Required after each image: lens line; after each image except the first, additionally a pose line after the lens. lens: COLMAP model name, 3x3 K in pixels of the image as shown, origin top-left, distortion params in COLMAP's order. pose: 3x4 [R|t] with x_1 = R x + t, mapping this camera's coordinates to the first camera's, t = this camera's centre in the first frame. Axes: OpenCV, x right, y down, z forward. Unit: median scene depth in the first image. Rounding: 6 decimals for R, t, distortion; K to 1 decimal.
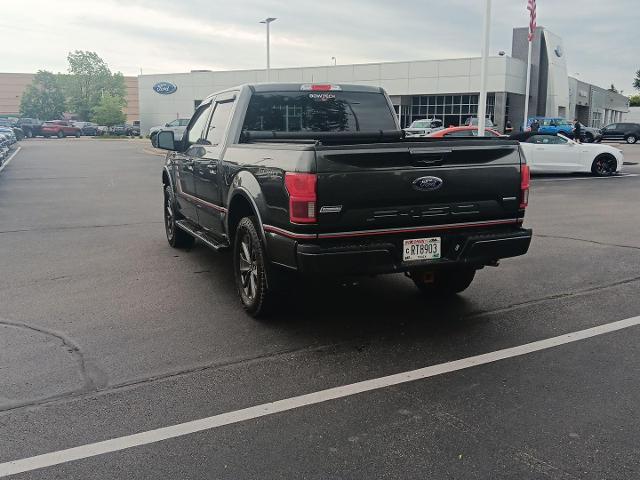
lens RADIAL K [[655.2, 0, 317.7], [0, 655.2, 237.5], [0, 0, 1]] dist [0.137154, -0.330323]
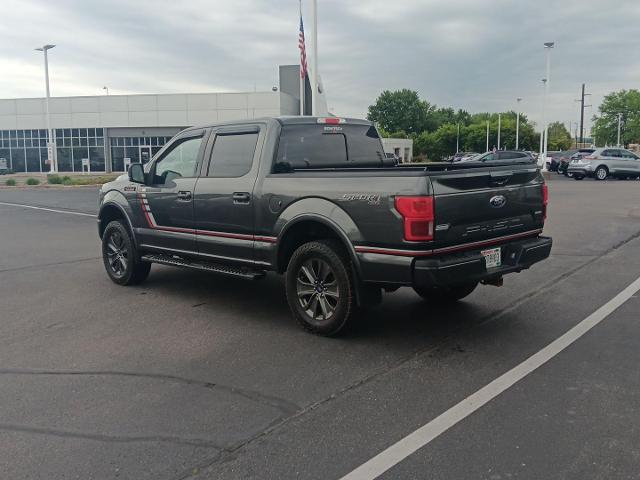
lens RADIAL K [[655.2, 0, 317.7], [0, 655.2, 237.5], [0, 0, 1]] dist [0.137154, -0.330323]
pose [[0.933782, -0.058272, 0.353066, -0.526298], [0.074386, 0.996708, -0.032233, -0.004365], [-0.350026, 0.056362, 0.935043, 0.012558]]
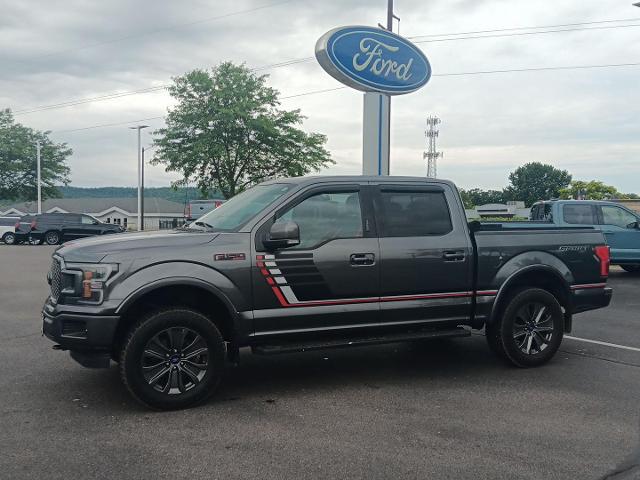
lens RADIAL K [[655.2, 0, 317.7], [0, 655.2, 237.5], [0, 0, 1]] dist [0.137154, -0.330323]
pose [[-0.031246, -0.025018, 0.999199, -1.510615], [0.158275, 0.986949, 0.029660, -0.255165], [-0.986901, 0.159075, -0.026878, 1.579233]]
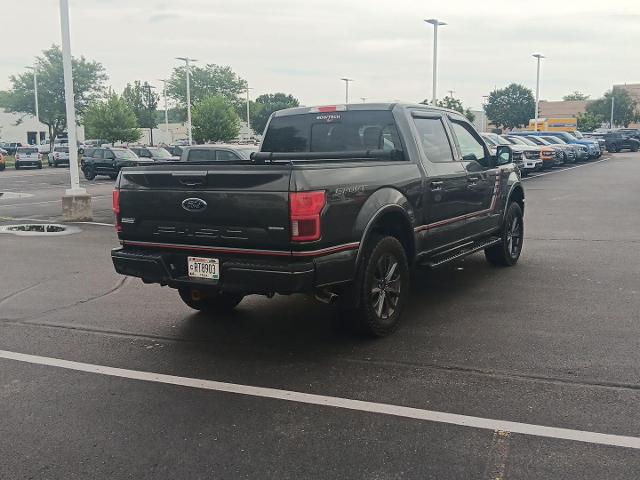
lens RADIAL K [[655.2, 0, 317.7], [0, 655.2, 237.5], [0, 0, 1]] dist [0.137154, -0.330323]
pose [[0.584686, 0.102178, -0.804799, 1.071952], [-0.114469, 0.992502, 0.042847, -0.093115], [0.803143, 0.067073, 0.591999, 0.514432]]
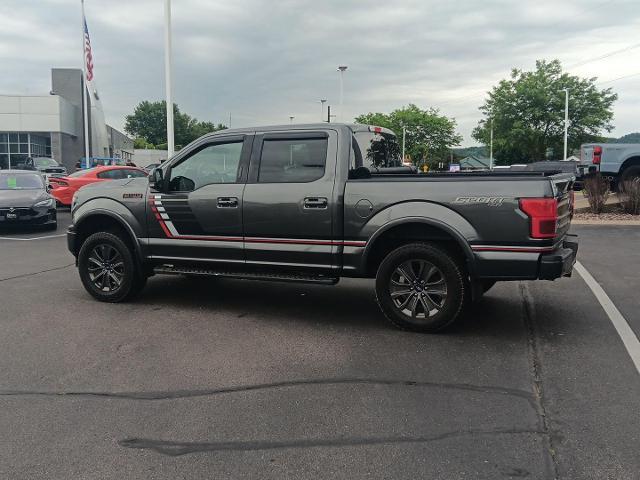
lens RADIAL K [[655.2, 0, 317.7], [0, 655.2, 237.5], [0, 0, 1]] dist [0.137154, -0.330323]
pose [[0.738733, -0.071528, 0.670192, -1.077939], [0.111785, 0.993584, -0.017175, -0.045693], [-0.664663, 0.087605, 0.741989, 0.317781]]
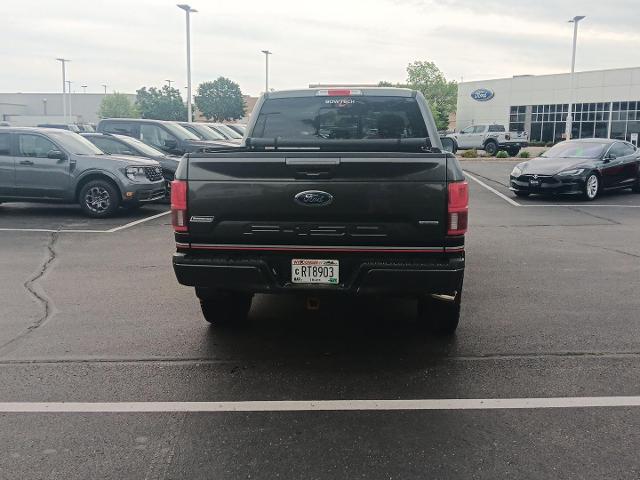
lens RADIAL K [[655.2, 0, 317.7], [0, 655.2, 237.5], [0, 0, 1]] dist [0.137154, -0.330323]
pose [[0.875963, 0.080849, -0.475555, 0.569153], [-0.085554, 0.996264, 0.011785, -0.038260], [0.474731, 0.030363, 0.879607, 0.210863]]
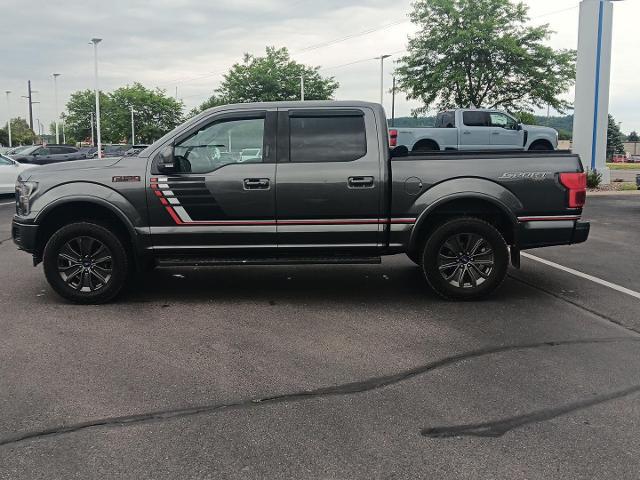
lens RADIAL K [[655.2, 0, 317.7], [0, 655.2, 237.5], [0, 0, 1]] dist [0.137154, -0.330323]
pose [[0.391816, -0.122500, 0.911852, -1.429057], [0.152678, 0.986012, 0.066858, -0.128159], [-0.907287, 0.113024, 0.405039, 0.847590]]
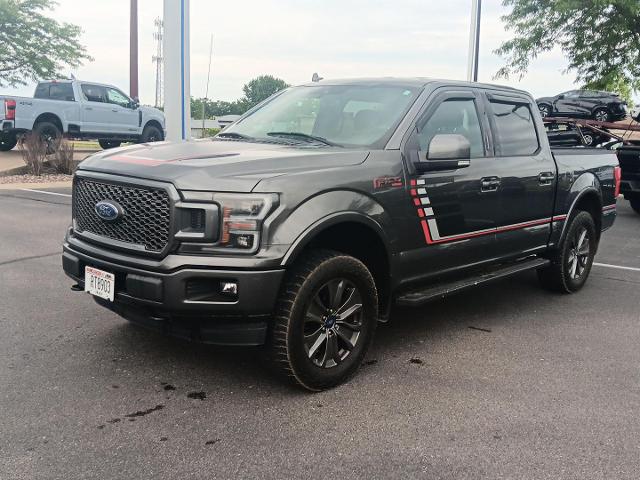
lens RADIAL K [[655.2, 0, 317.7], [0, 655.2, 237.5], [0, 0, 1]] dist [0.137154, -0.330323]
pose [[-0.427803, -0.151655, 0.891059, -1.101890], [0.112755, 0.969169, 0.219084, -0.339708], [-0.896812, 0.194196, -0.397513, 2.136315]]
